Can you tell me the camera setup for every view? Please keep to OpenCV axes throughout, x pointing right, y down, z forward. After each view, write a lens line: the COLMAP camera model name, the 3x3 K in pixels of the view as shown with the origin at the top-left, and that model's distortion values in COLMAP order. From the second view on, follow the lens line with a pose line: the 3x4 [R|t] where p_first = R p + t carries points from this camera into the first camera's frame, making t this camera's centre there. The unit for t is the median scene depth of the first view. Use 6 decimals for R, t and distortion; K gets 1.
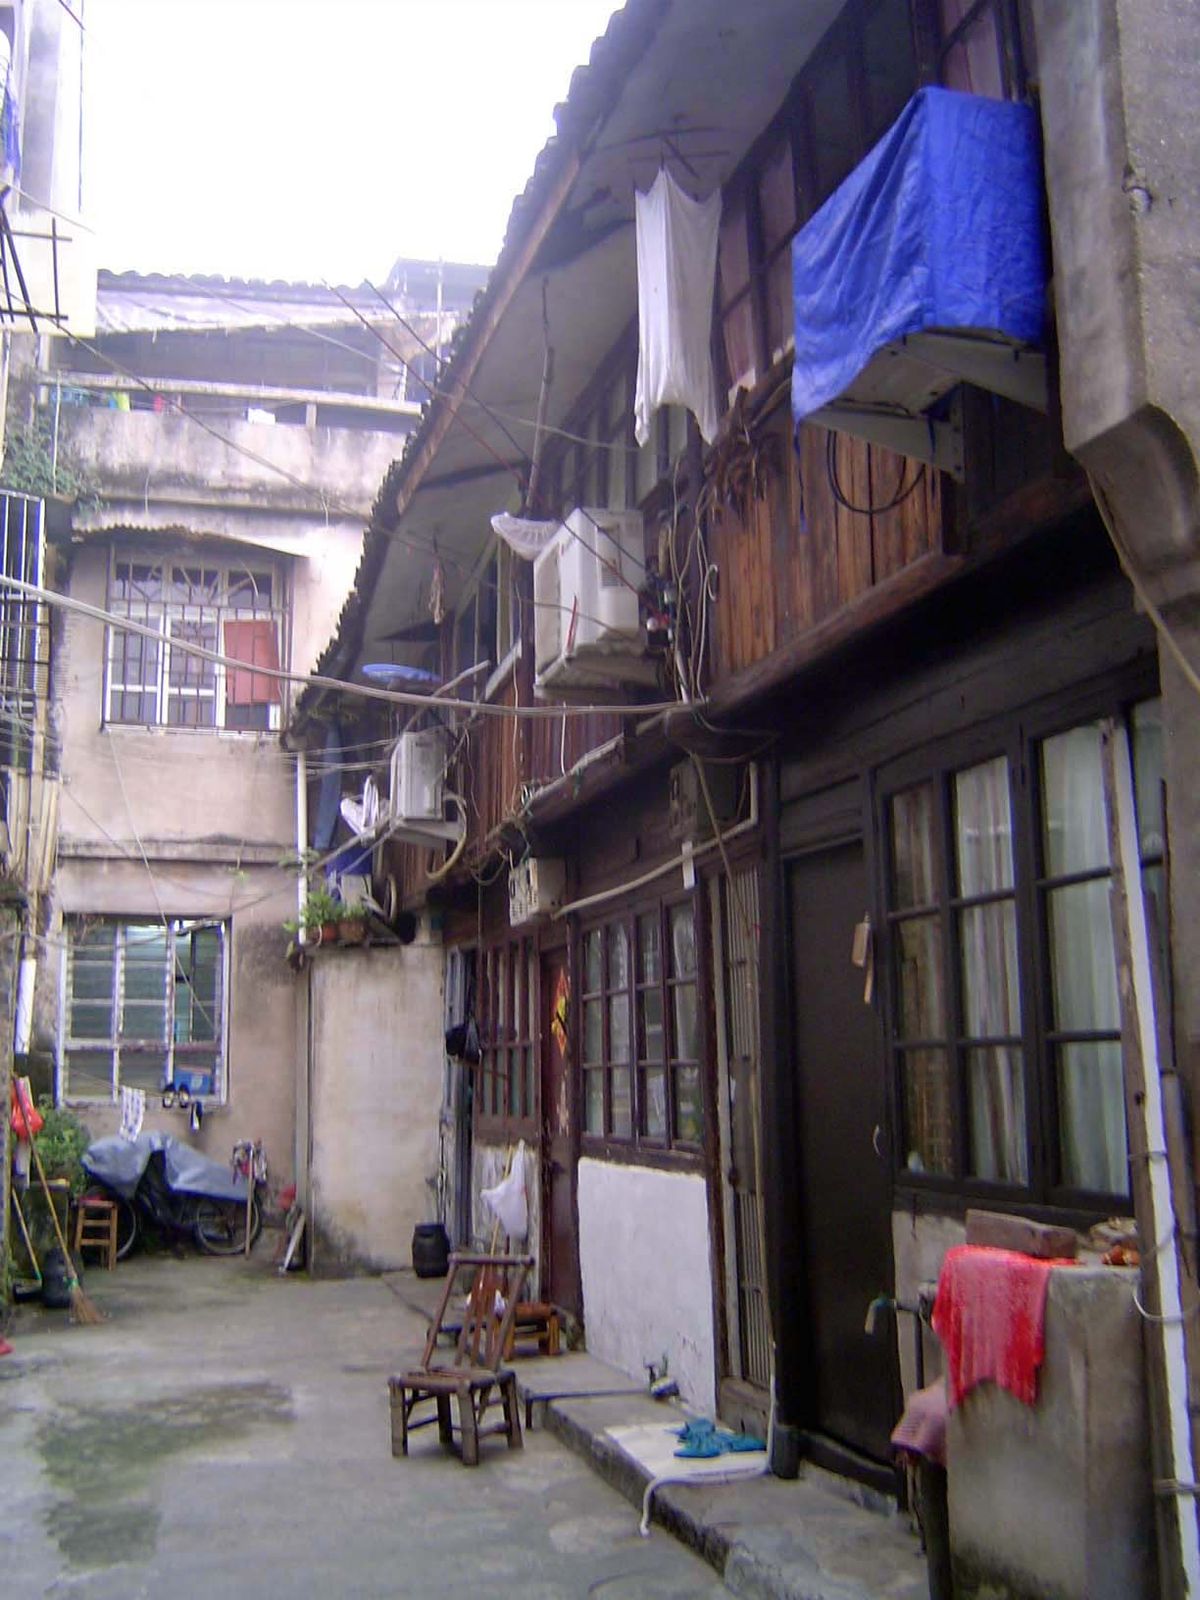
lens RADIAL K [[1853.1, 0, 596.7], [0, 1853.1, 798.8], [0, 0, 1]] dist [-0.124948, 0.000000]
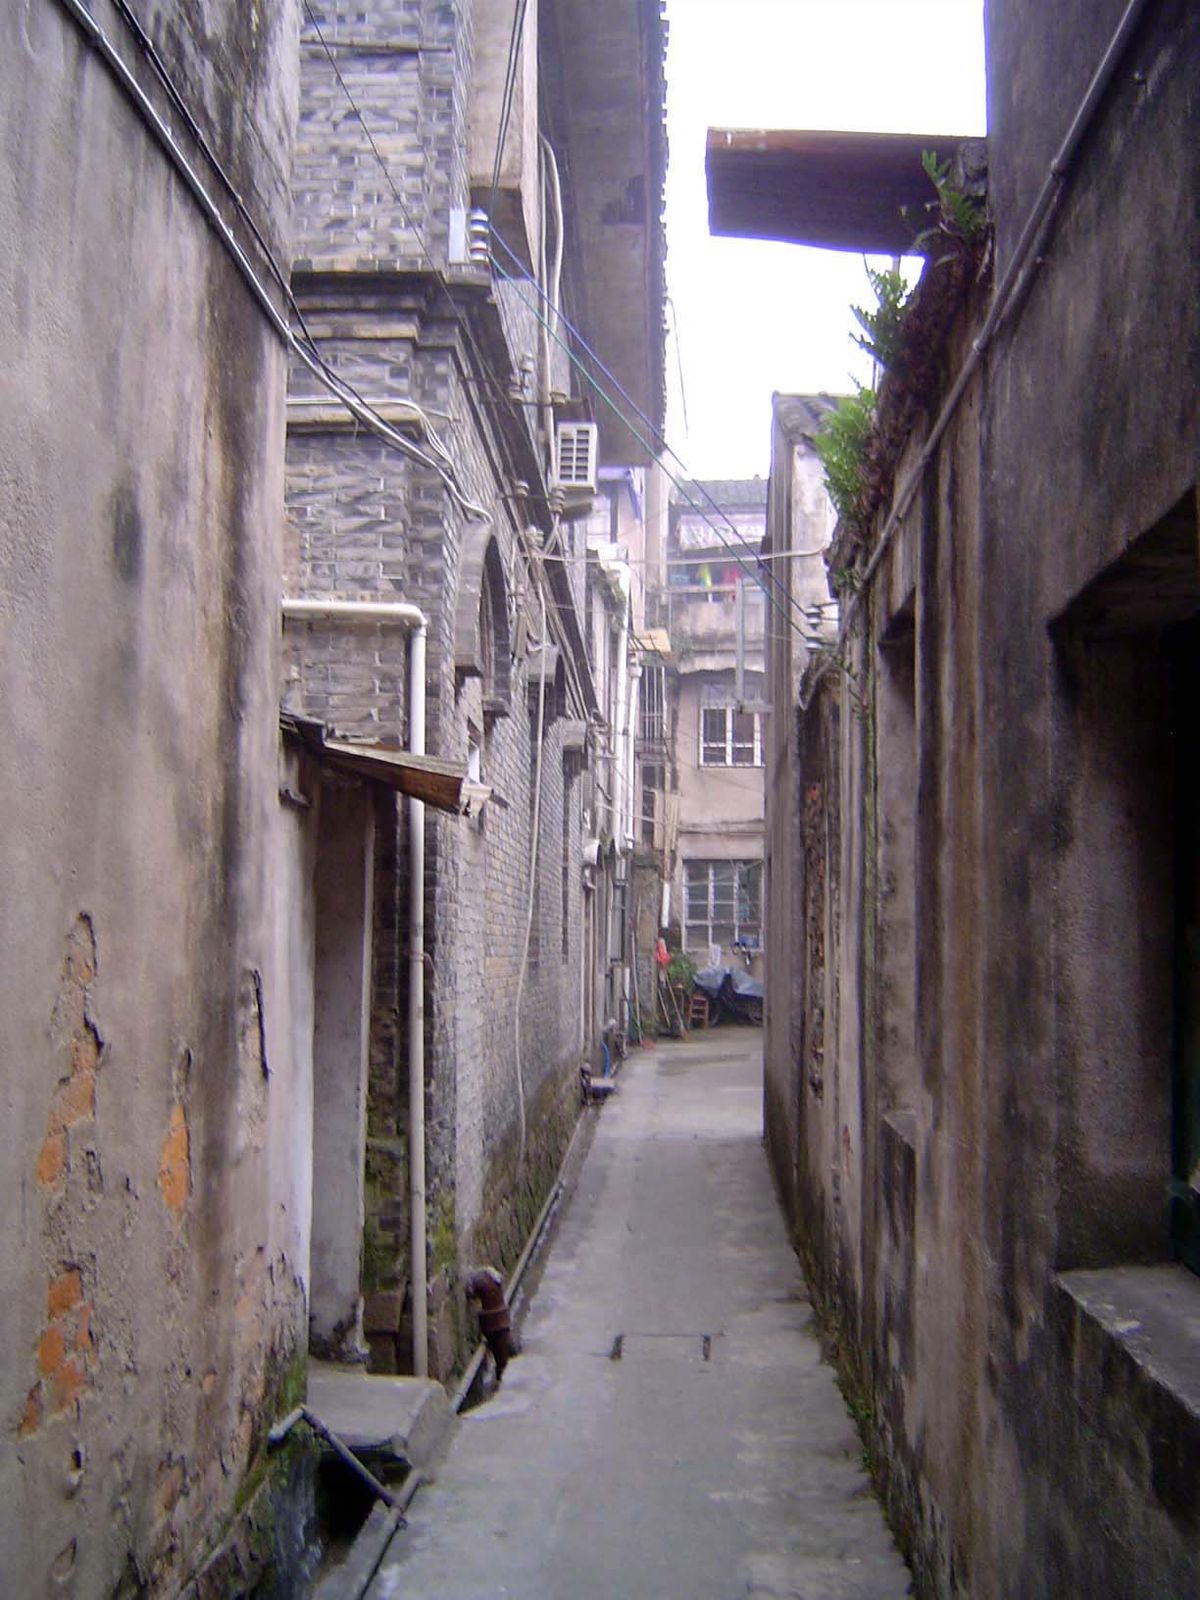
lens RADIAL K [[1853.1, 0, 601.2], [0, 1853.1, 801.5], [0, 0, 1]] dist [-0.124948, 0.000000]
pose [[0.934247, -0.013047, -0.356387, 0.361127], [0.039829, 0.996896, 0.067913, -0.145644], [0.354395, -0.077643, 0.931867, -0.953086]]
